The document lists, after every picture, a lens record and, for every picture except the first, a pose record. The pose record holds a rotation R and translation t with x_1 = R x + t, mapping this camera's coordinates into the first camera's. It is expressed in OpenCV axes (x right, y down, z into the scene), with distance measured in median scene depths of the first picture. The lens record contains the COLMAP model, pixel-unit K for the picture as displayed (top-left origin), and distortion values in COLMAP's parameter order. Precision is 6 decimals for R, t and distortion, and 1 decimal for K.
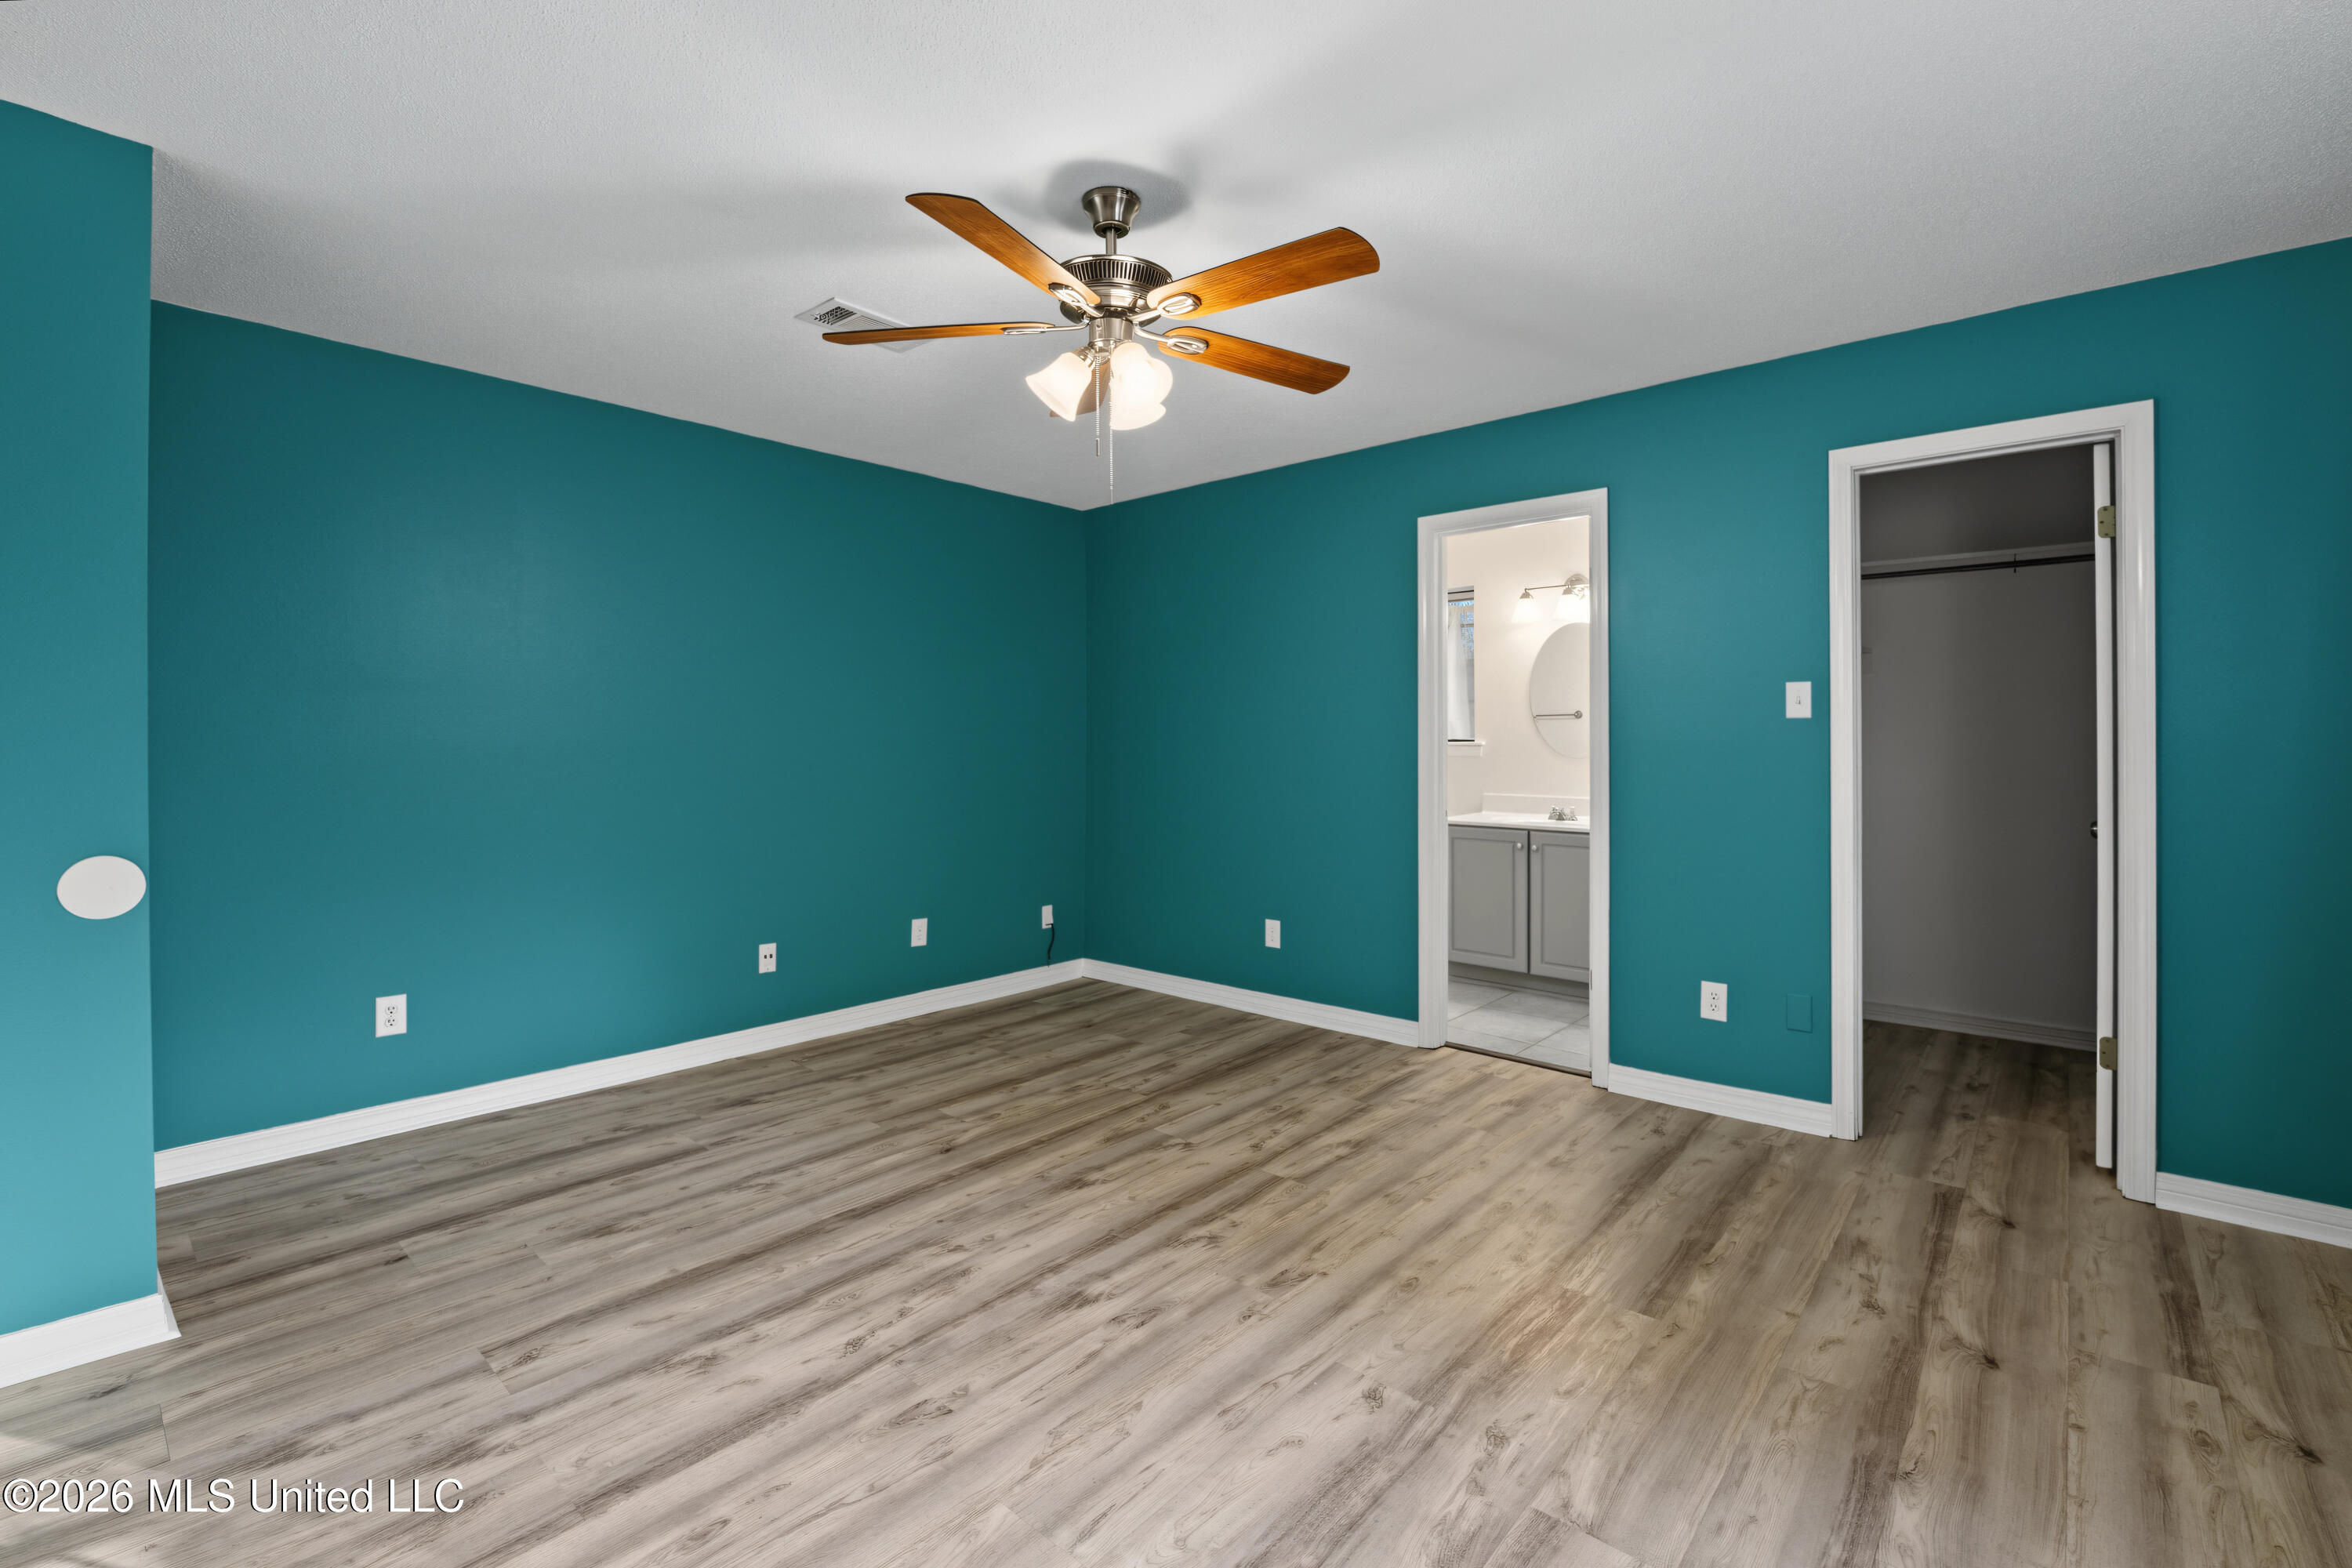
lens RADIAL K [[1002.2, 0, 1114.5], [0, 1002.2, 744.4], [0, 0, 1]] dist [-0.003096, -0.006374]
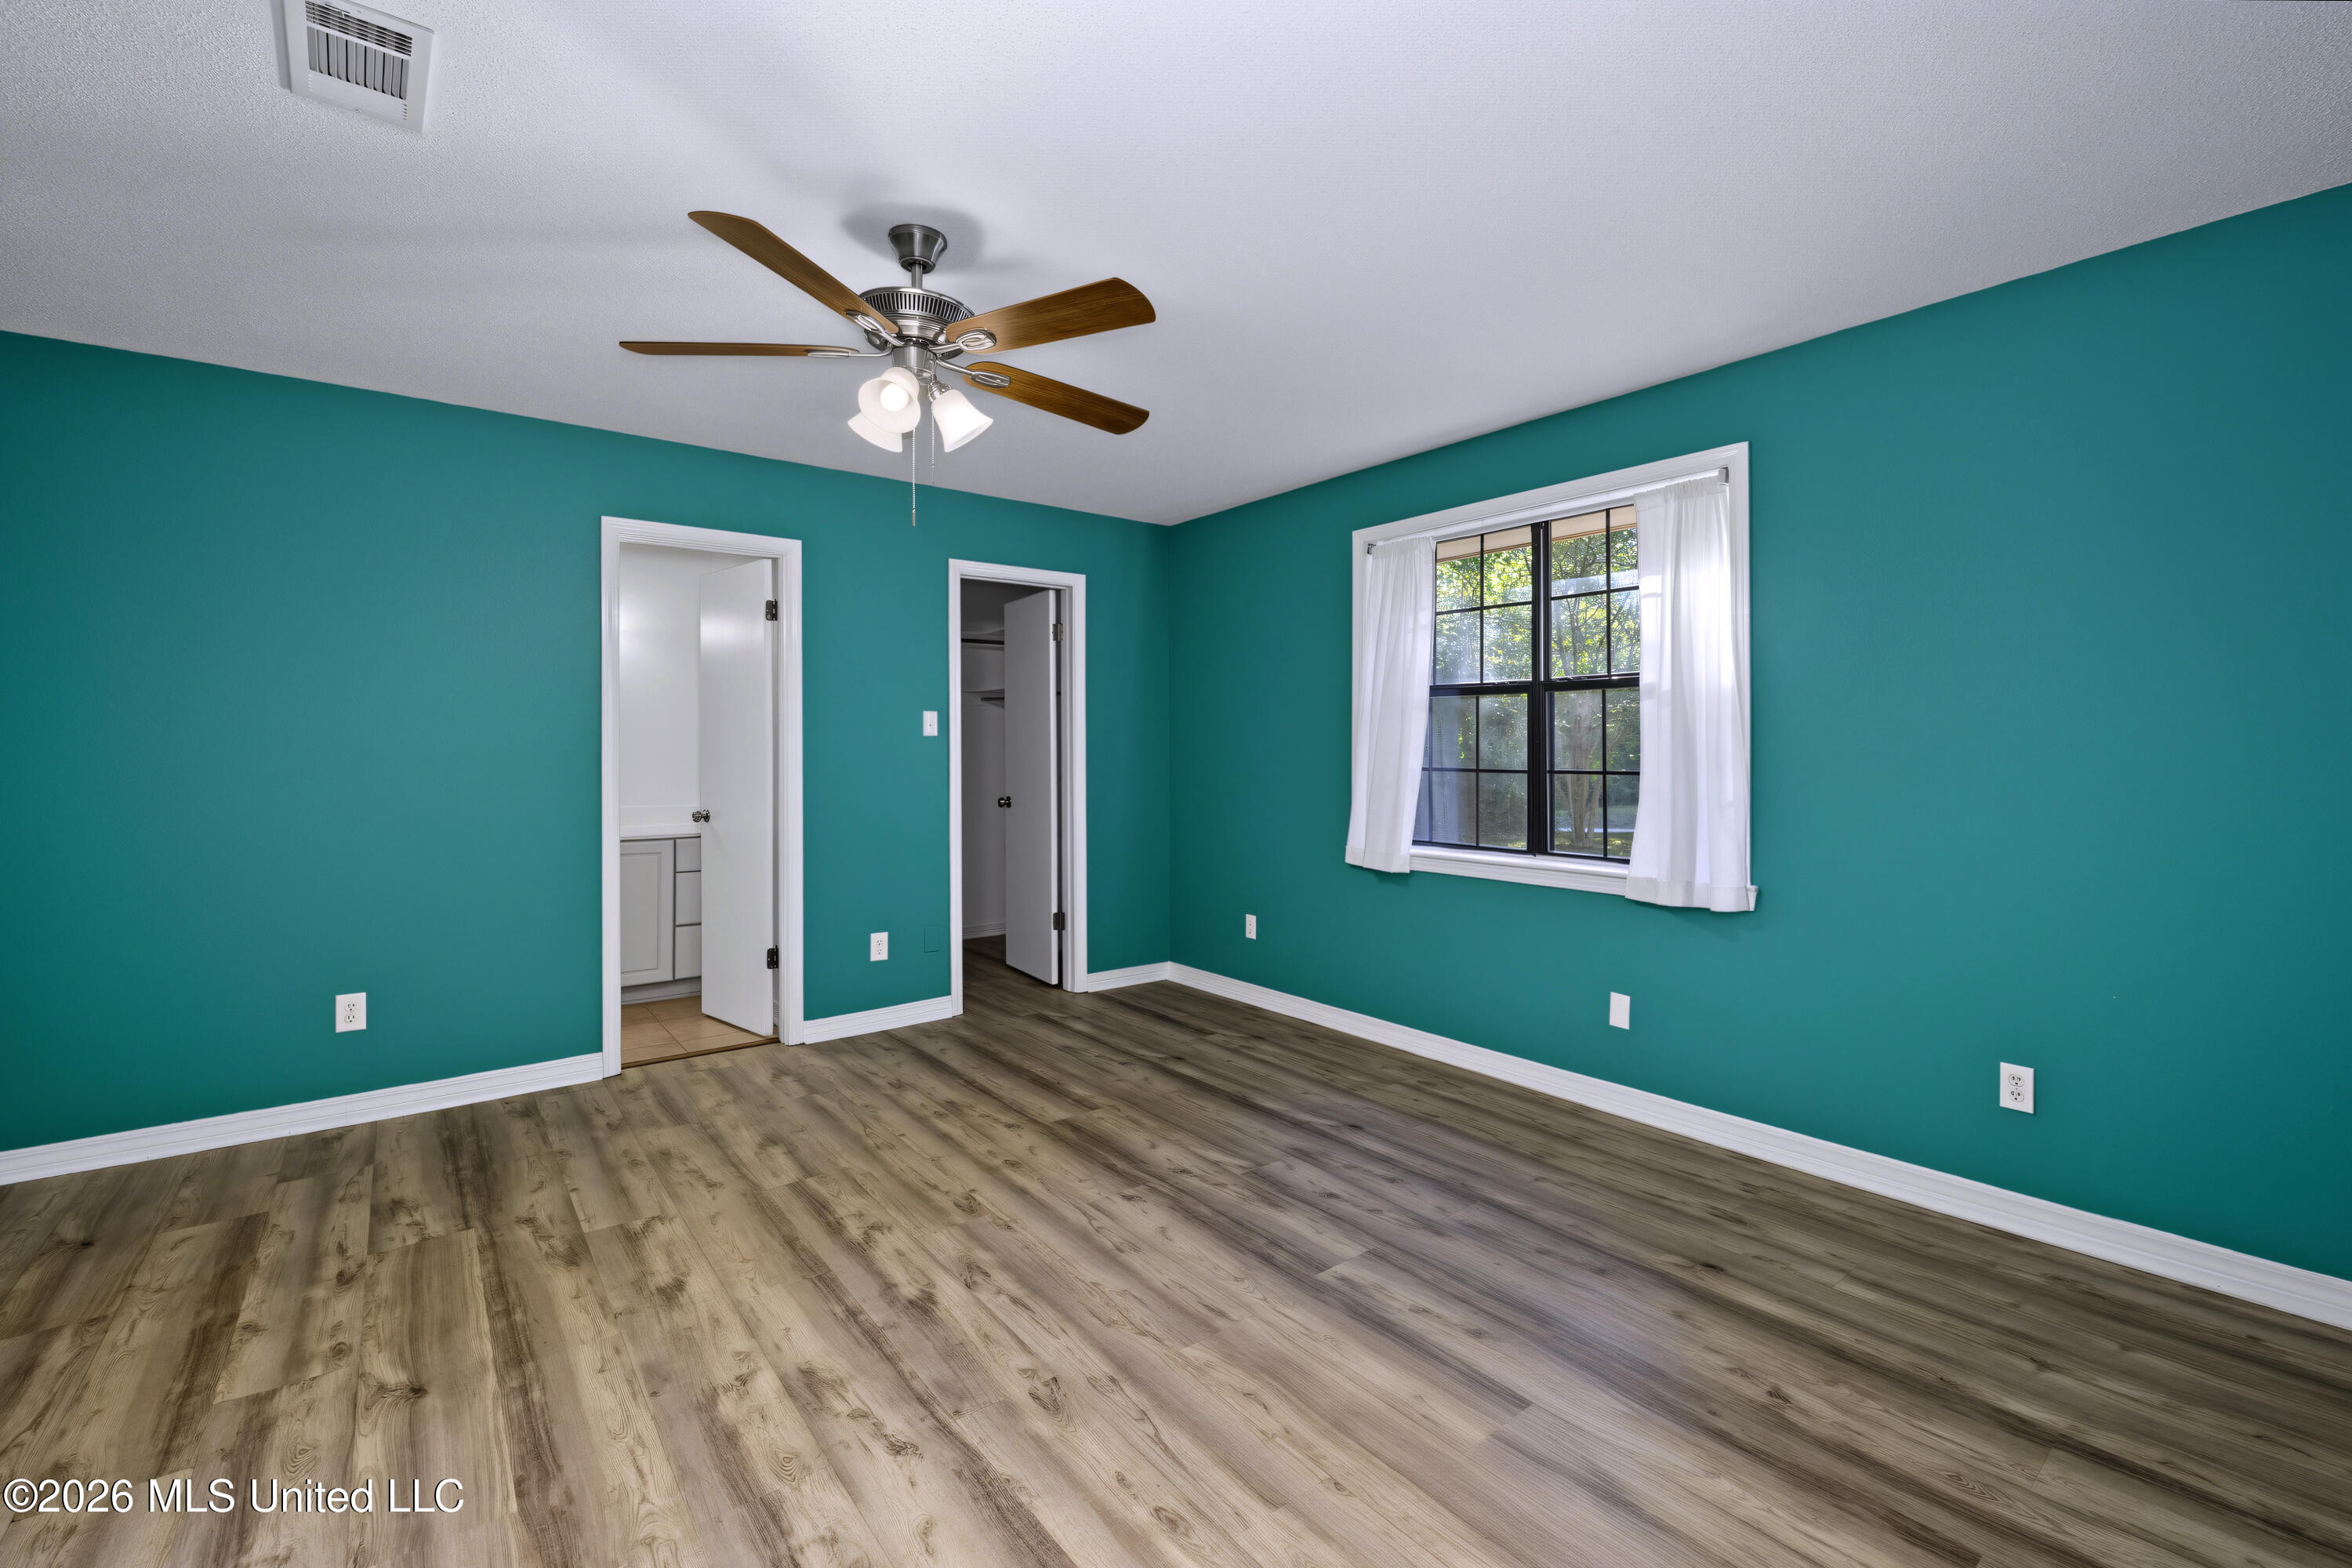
lens RADIAL K [[1029.1, 0, 1180.2], [0, 1029.1, 737.9], [0, 0, 1]] dist [-0.006349, -0.005399]
pose [[0.154505, 0.011209, 0.987928, -0.867312], [0.003788, 0.999922, -0.011937, -0.004757], [-0.987985, 0.005586, 0.154450, 0.484726]]
